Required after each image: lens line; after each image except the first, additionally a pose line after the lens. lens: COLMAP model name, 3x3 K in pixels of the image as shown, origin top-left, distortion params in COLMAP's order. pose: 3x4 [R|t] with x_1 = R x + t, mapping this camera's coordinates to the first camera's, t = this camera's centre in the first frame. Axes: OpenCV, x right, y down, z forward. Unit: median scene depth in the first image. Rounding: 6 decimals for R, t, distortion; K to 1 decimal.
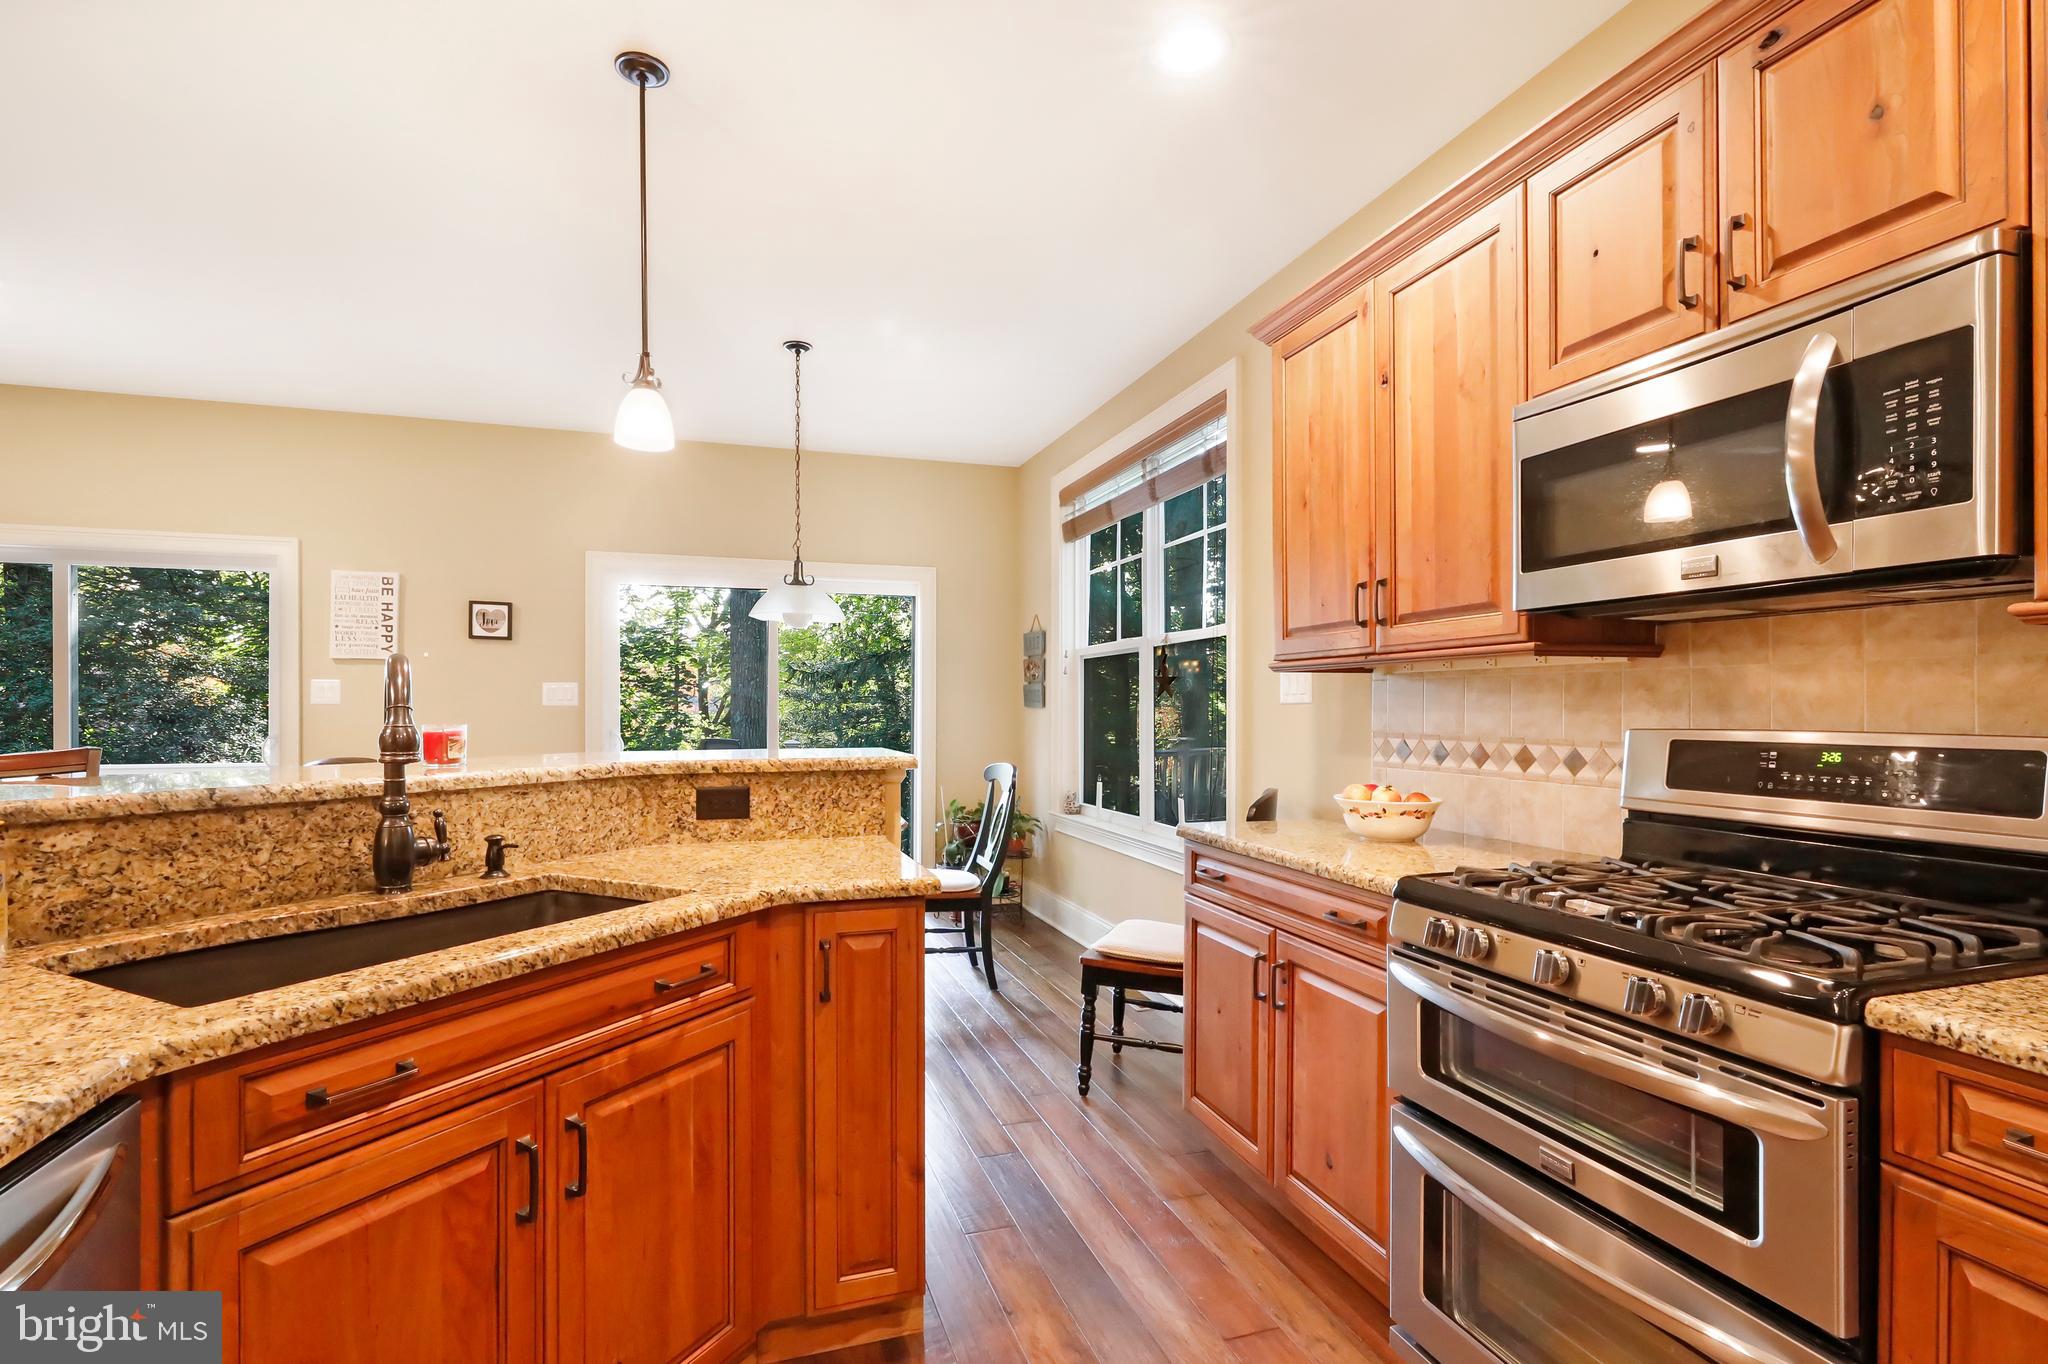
lens RADIAL K [[958.2, 0, 1013.9], [0, 958.2, 709.8], [0, 0, 1]] dist [-0.004186, 0.000774]
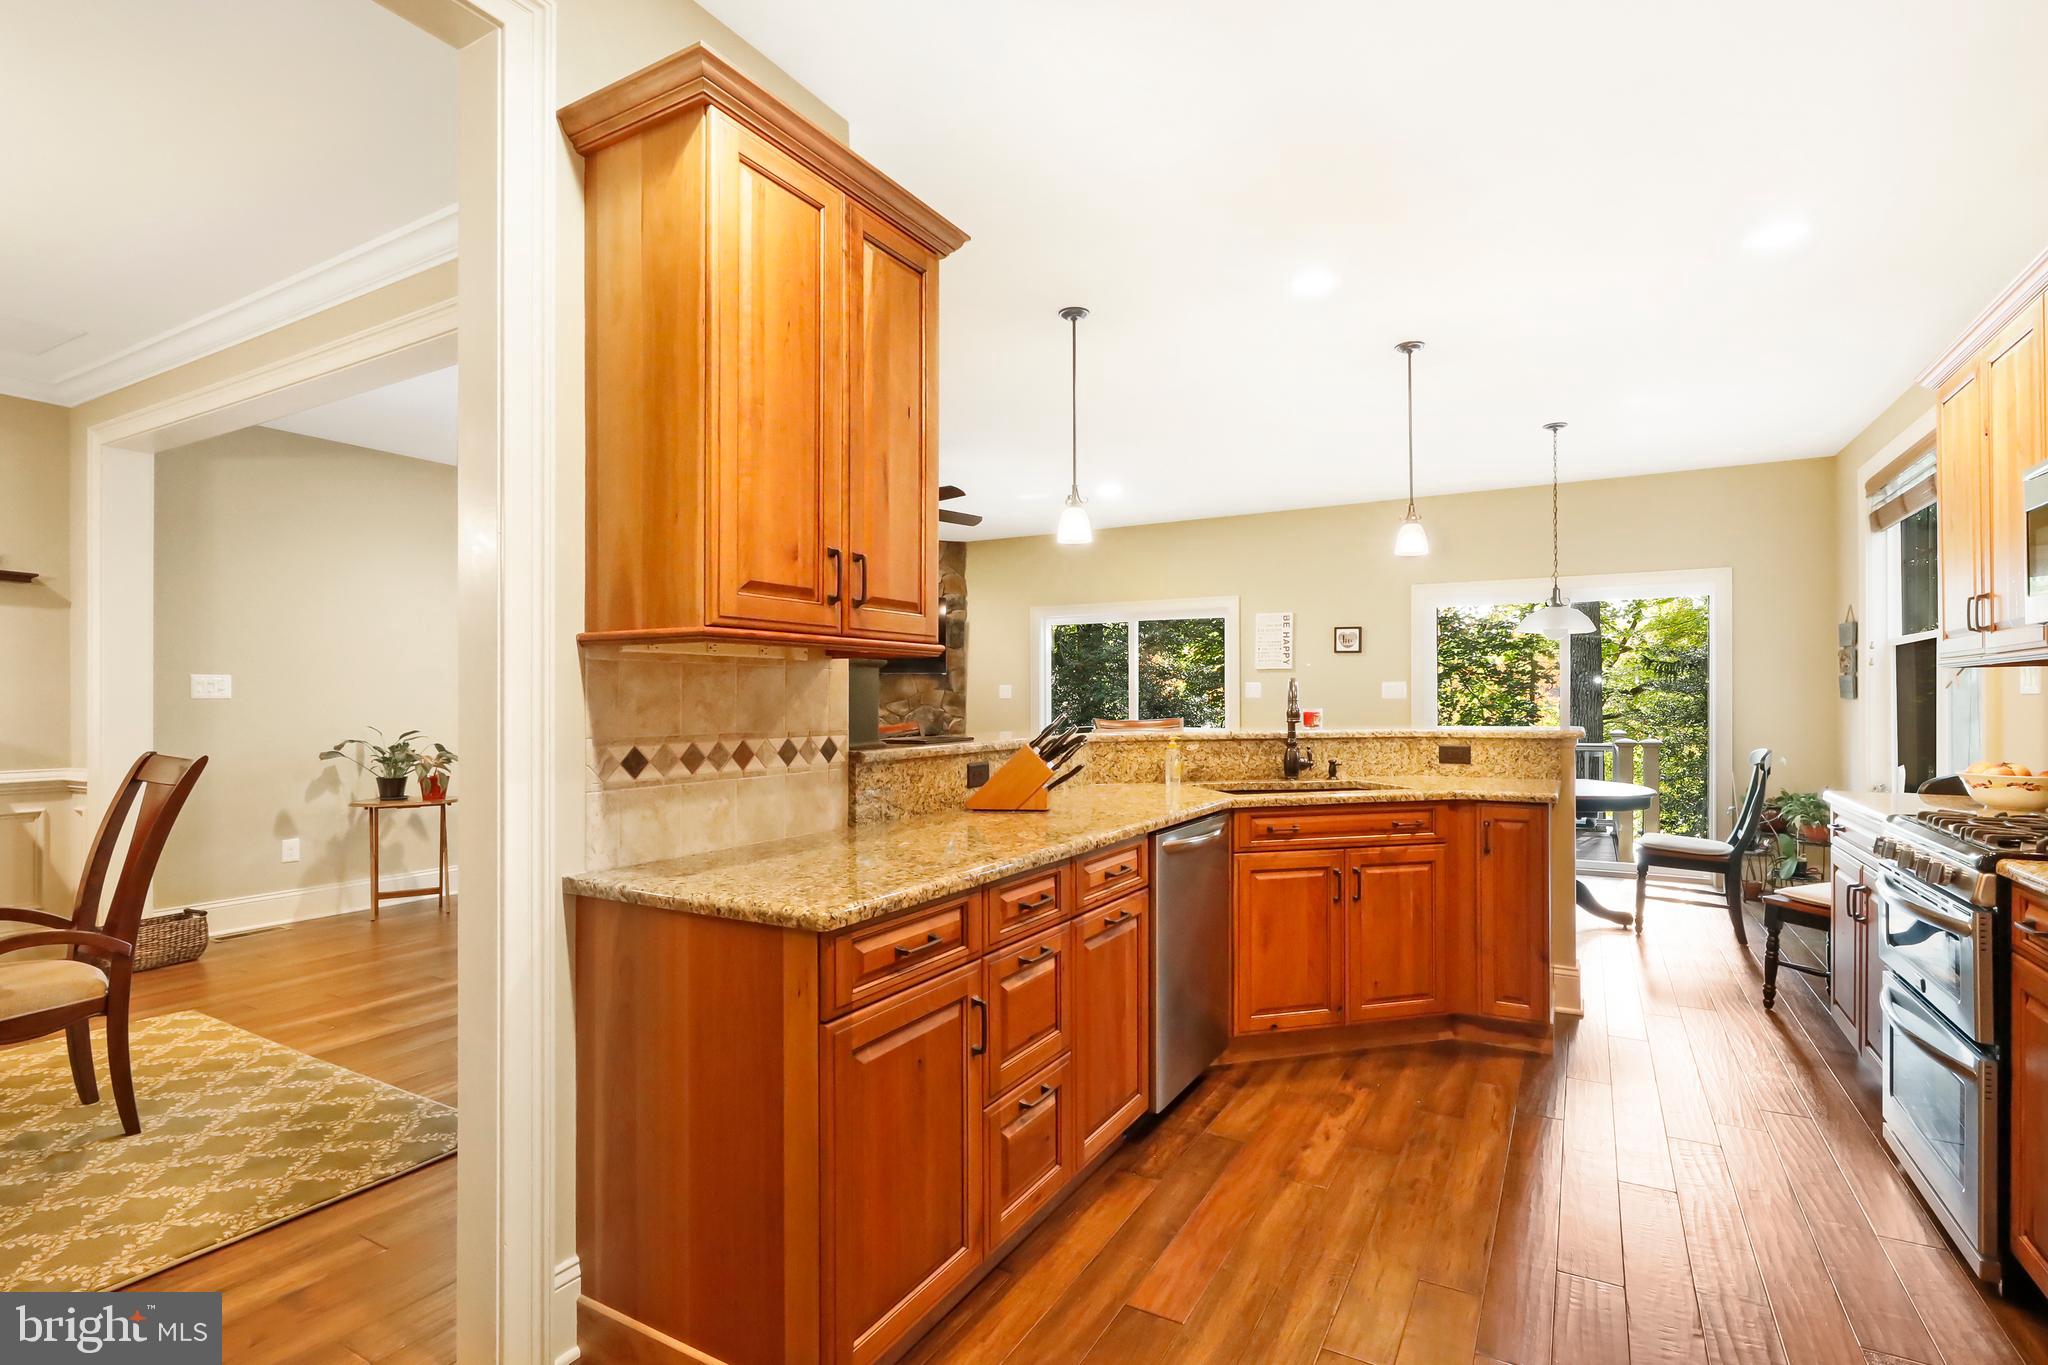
lens RADIAL K [[958.2, 0, 1043.8], [0, 958.2, 697.7], [0, 0, 1]] dist [-0.004186, 0.000774]
pose [[0.677861, -0.004626, -0.735176, 0.564005], [0.002202, 0.999988, -0.004262, -0.000648], [0.735187, 0.001270, 0.677863, -0.877897]]
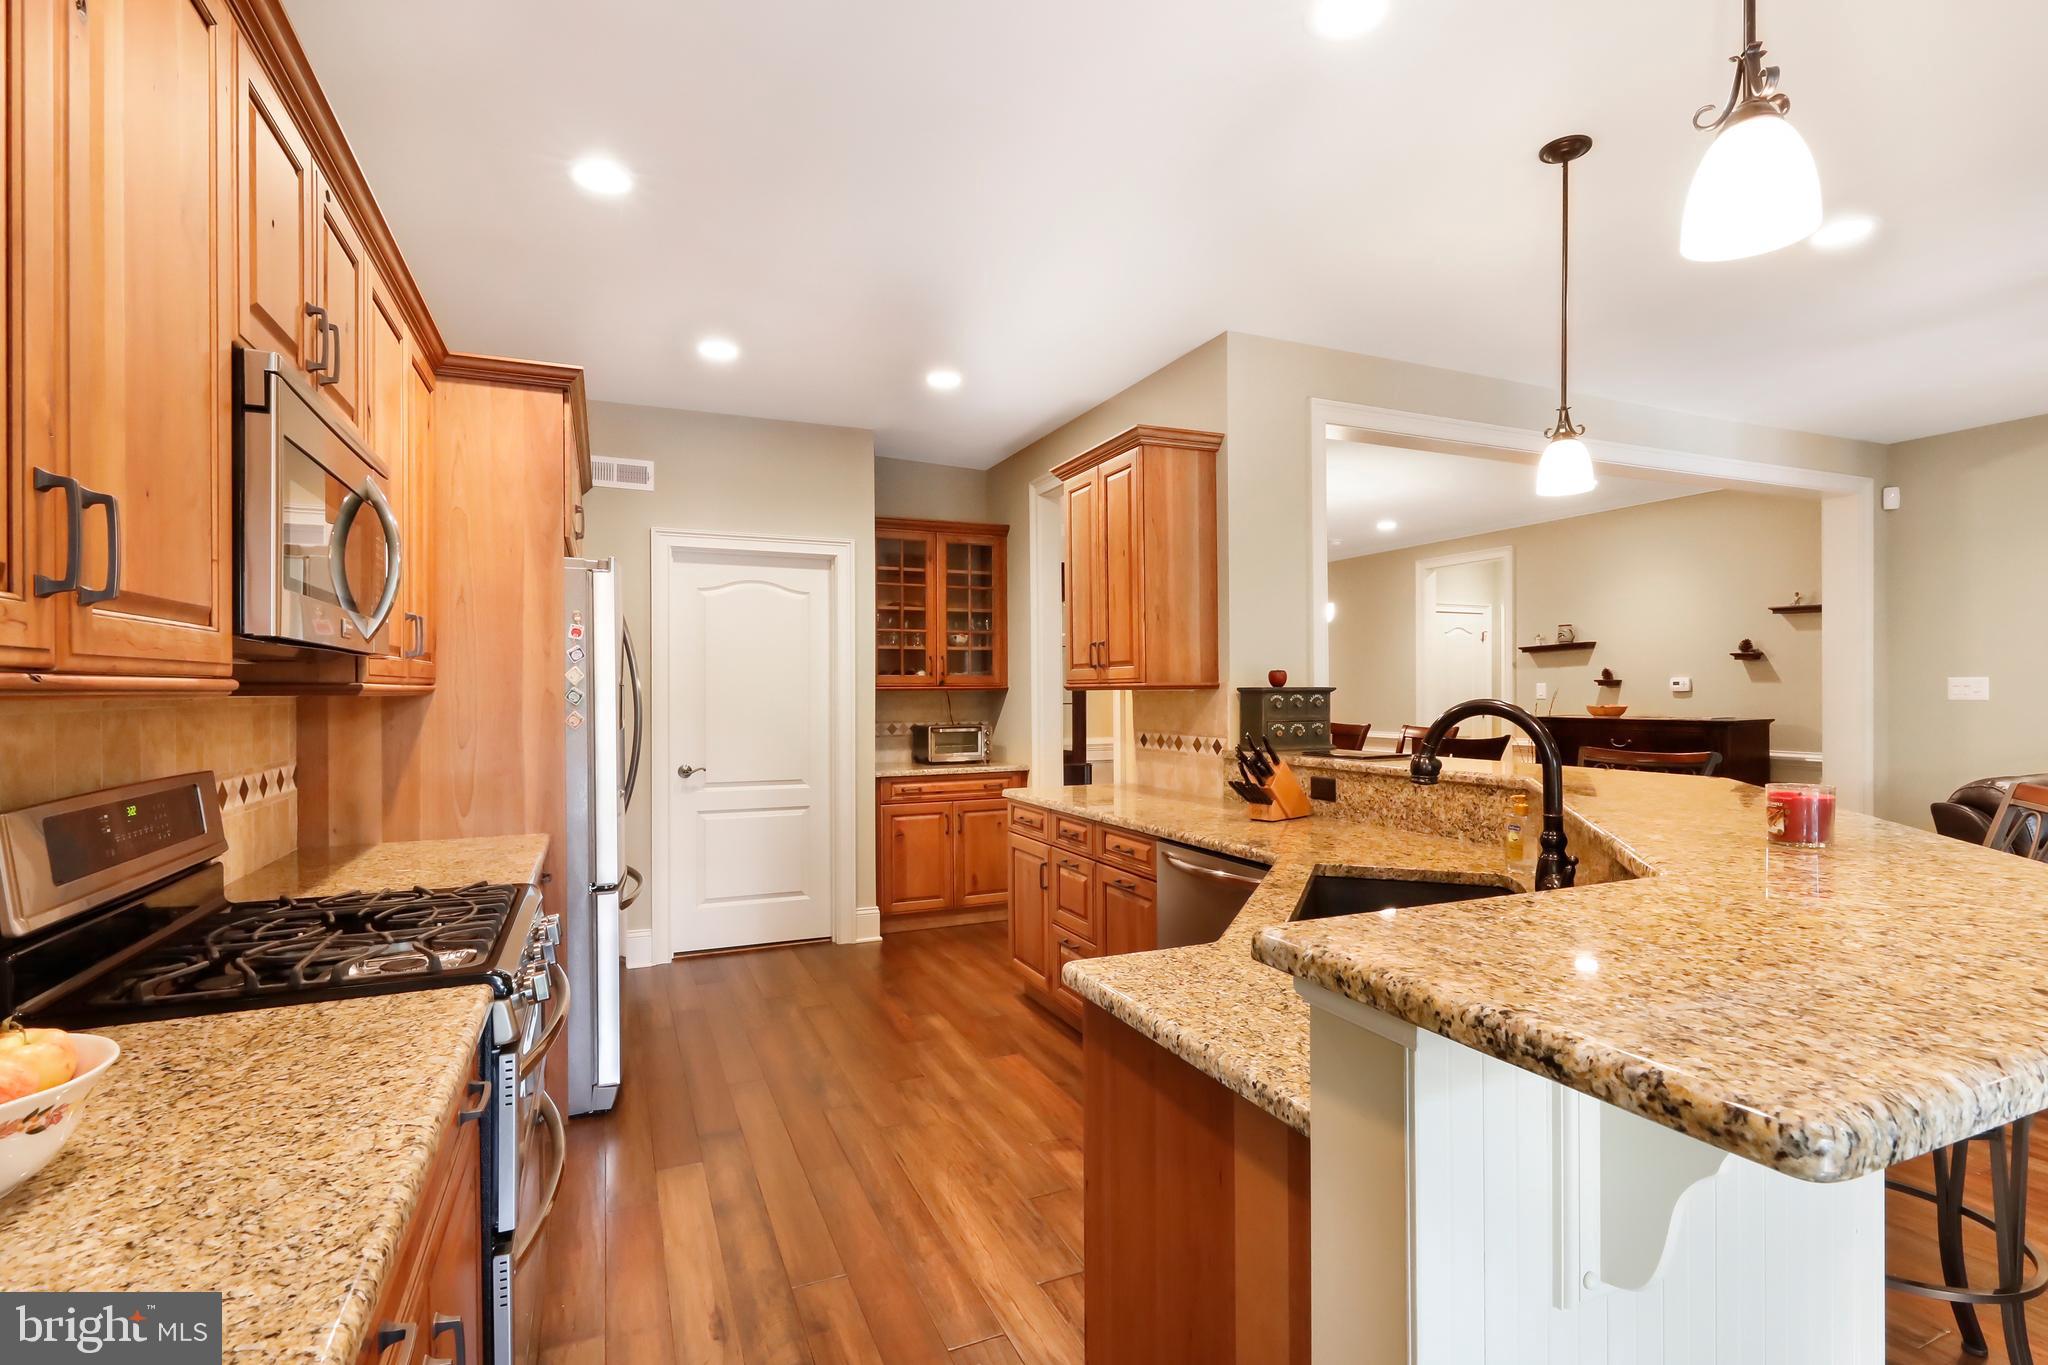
lens RADIAL K [[958.2, 0, 1009.9], [0, 958.2, 693.1], [0, 0, 1]] dist [-0.004186, 0.000774]
pose [[-0.995550, 0.003522, -0.094167, 0.042849], [0.002926, 0.999975, 0.006468, -0.064967], [0.094187, 0.006164, -0.995535, 1.776856]]
